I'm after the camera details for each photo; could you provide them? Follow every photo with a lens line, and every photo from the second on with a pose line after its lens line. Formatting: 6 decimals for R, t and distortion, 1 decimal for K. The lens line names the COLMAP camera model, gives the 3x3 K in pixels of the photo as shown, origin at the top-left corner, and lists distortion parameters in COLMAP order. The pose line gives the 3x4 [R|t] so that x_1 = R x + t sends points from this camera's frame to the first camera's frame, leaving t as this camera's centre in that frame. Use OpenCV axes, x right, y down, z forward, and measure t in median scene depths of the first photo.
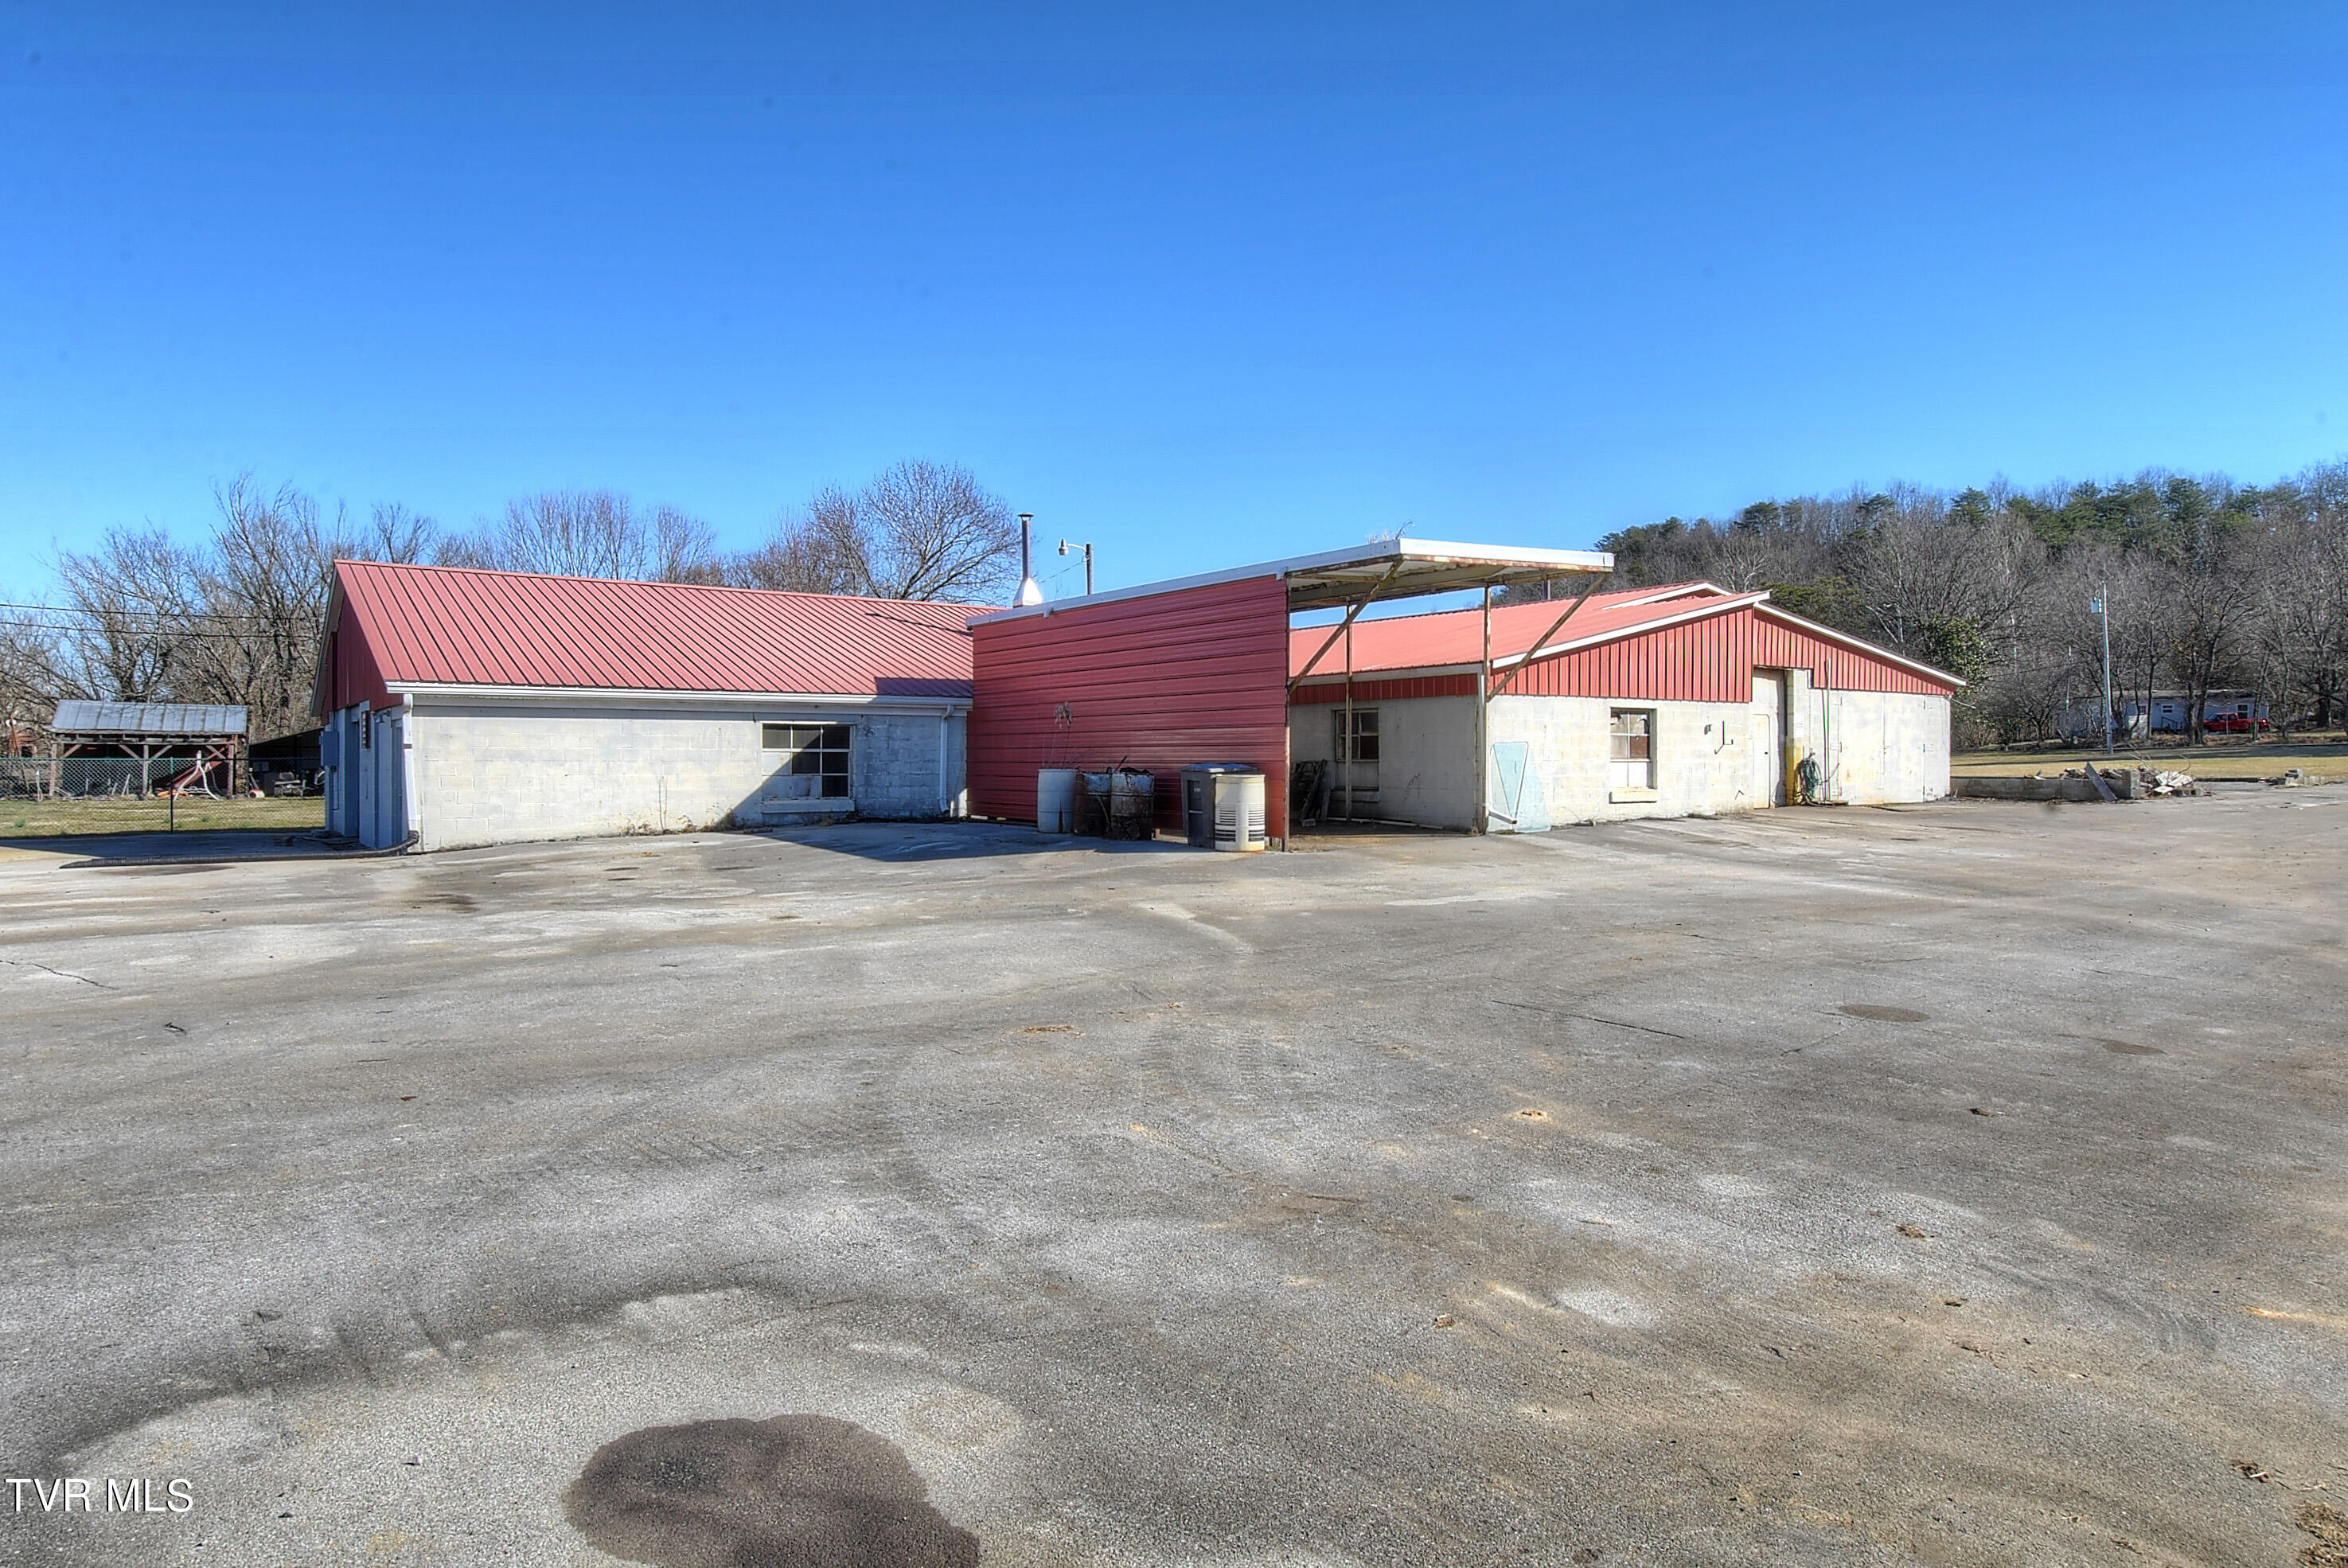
lens RADIAL K [[1408.0, 0, 1174.0], [0, 1408.0, 784.0], [0, 0, 1]] dist [-0.001191, -0.000113]
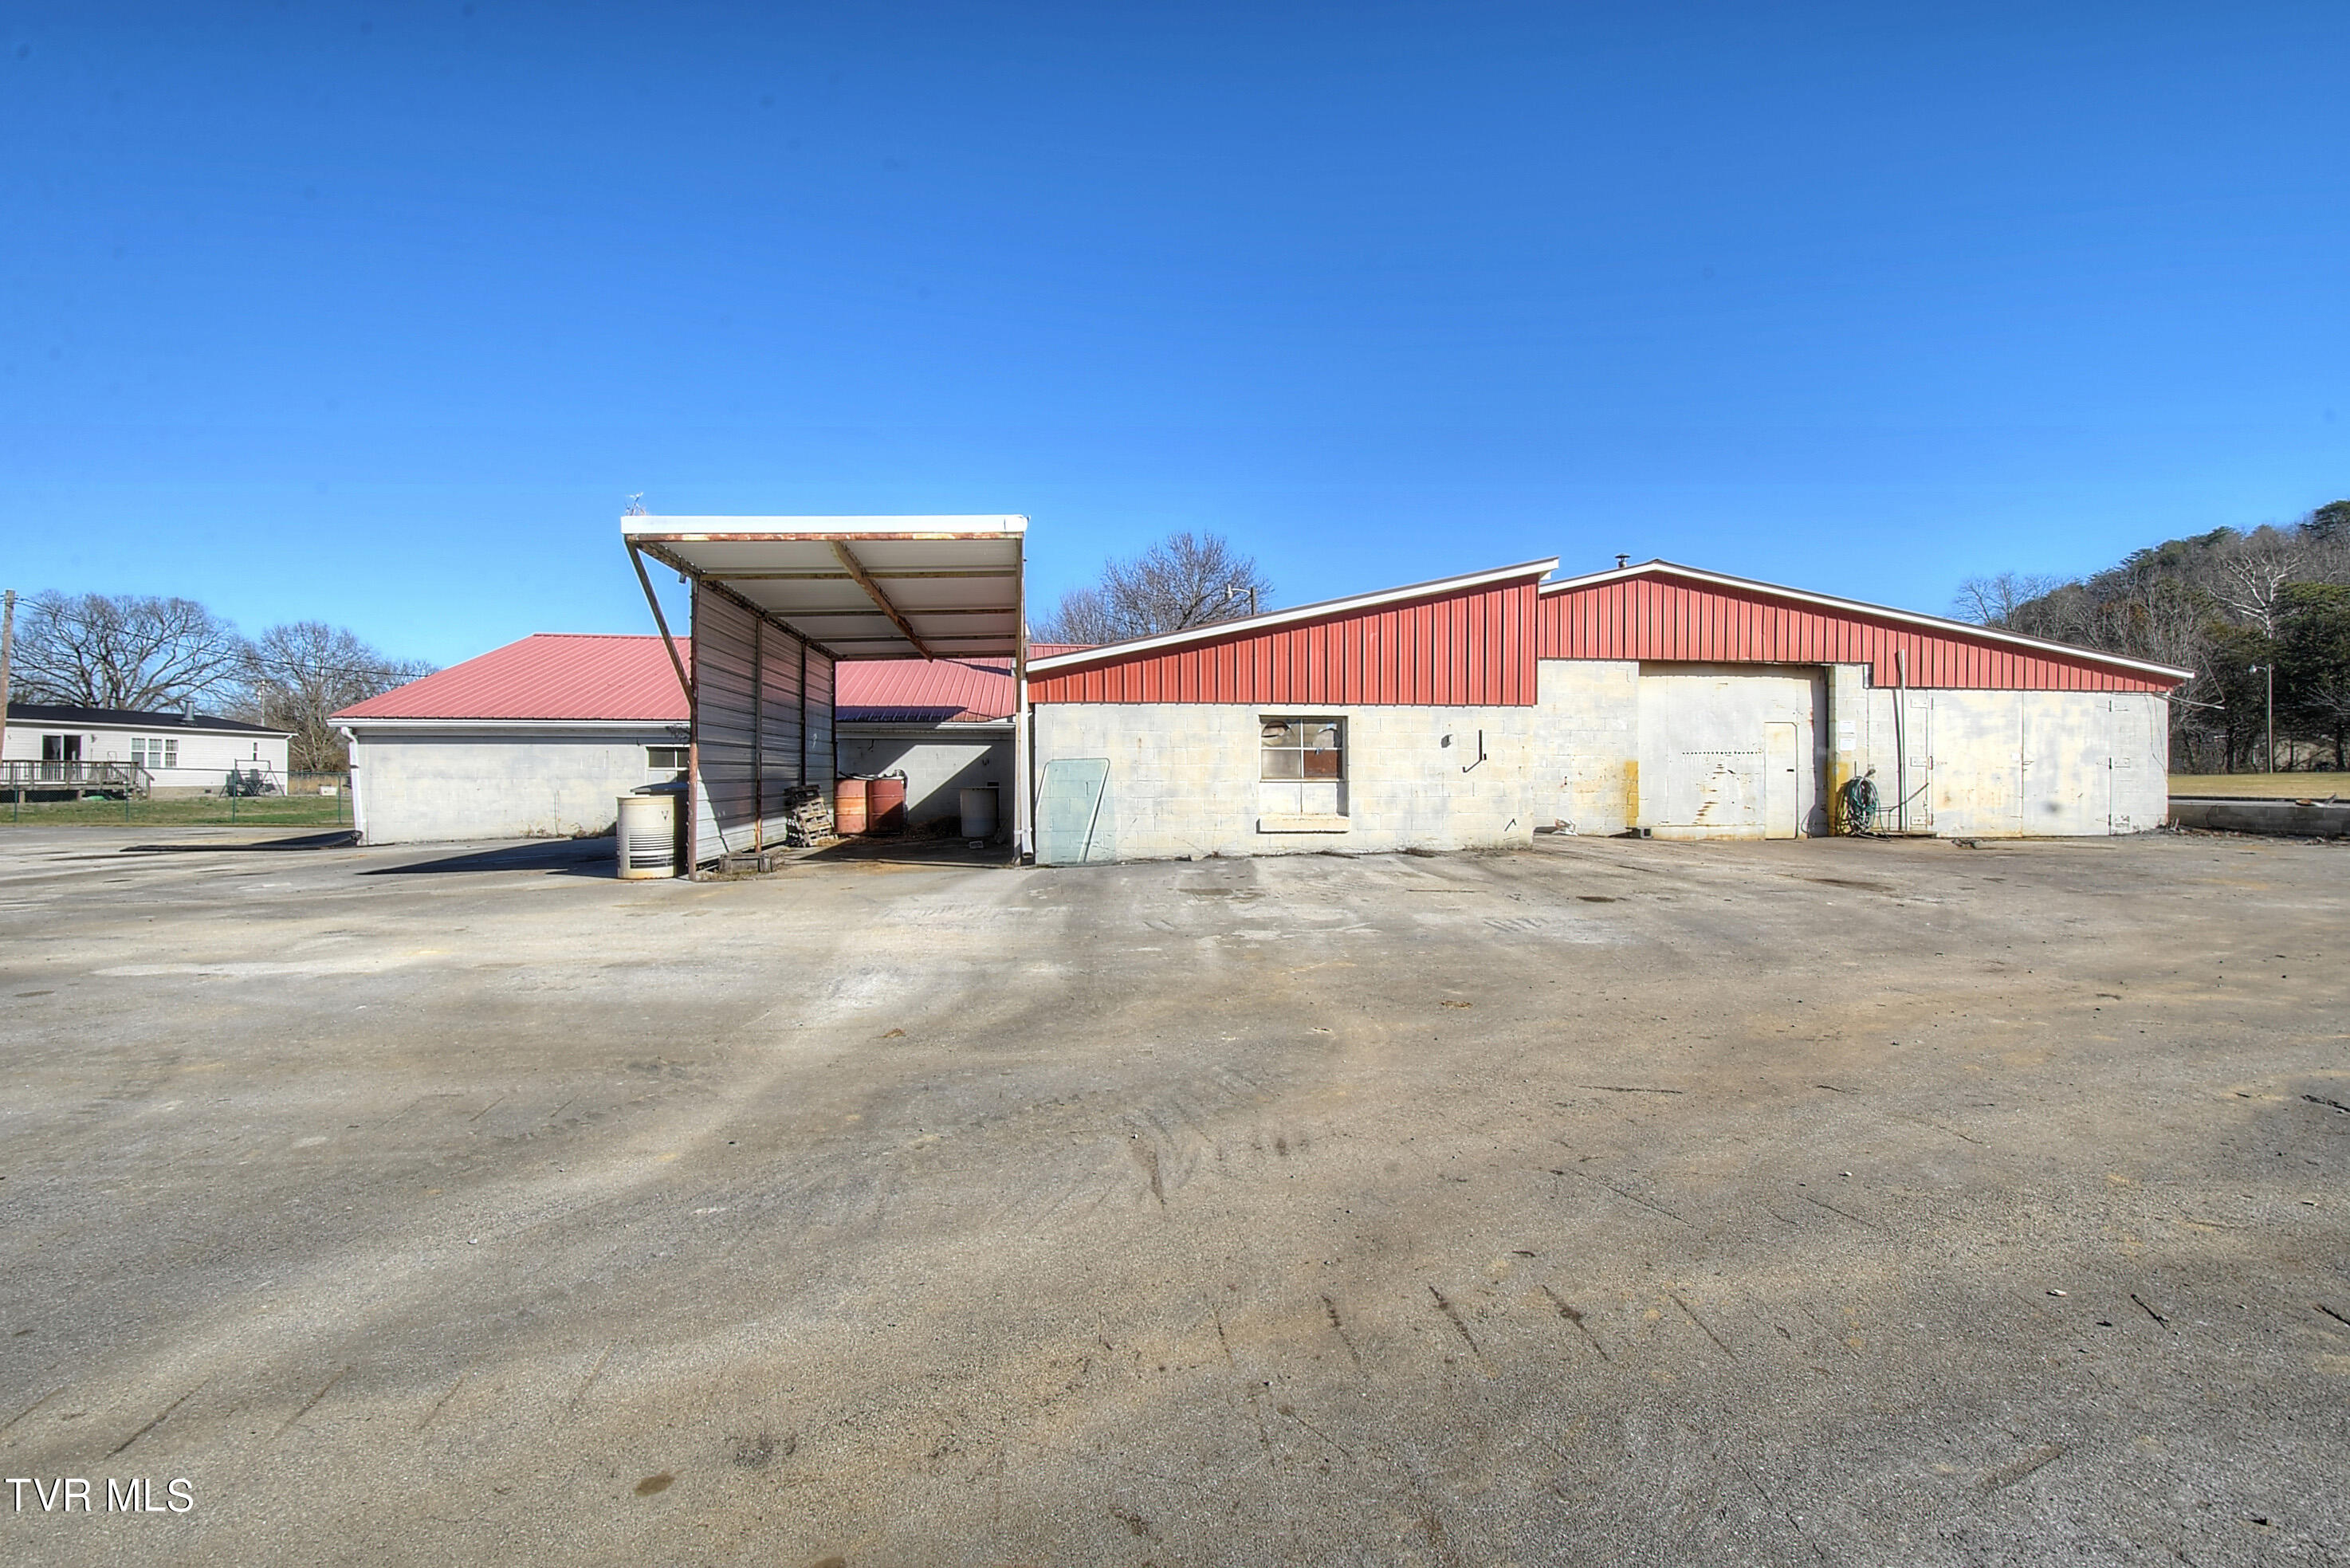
lens RADIAL K [[1044.0, 0, 1209.3], [0, 1044.0, 785.8], [0, 0, 1]] dist [0.000021, -0.006516]
pose [[0.891779, 0.006005, -0.452431, 0.513505], [-0.008761, 0.999954, -0.003998, -0.010123], [0.452386, 0.007529, 0.891790, 0.413044]]
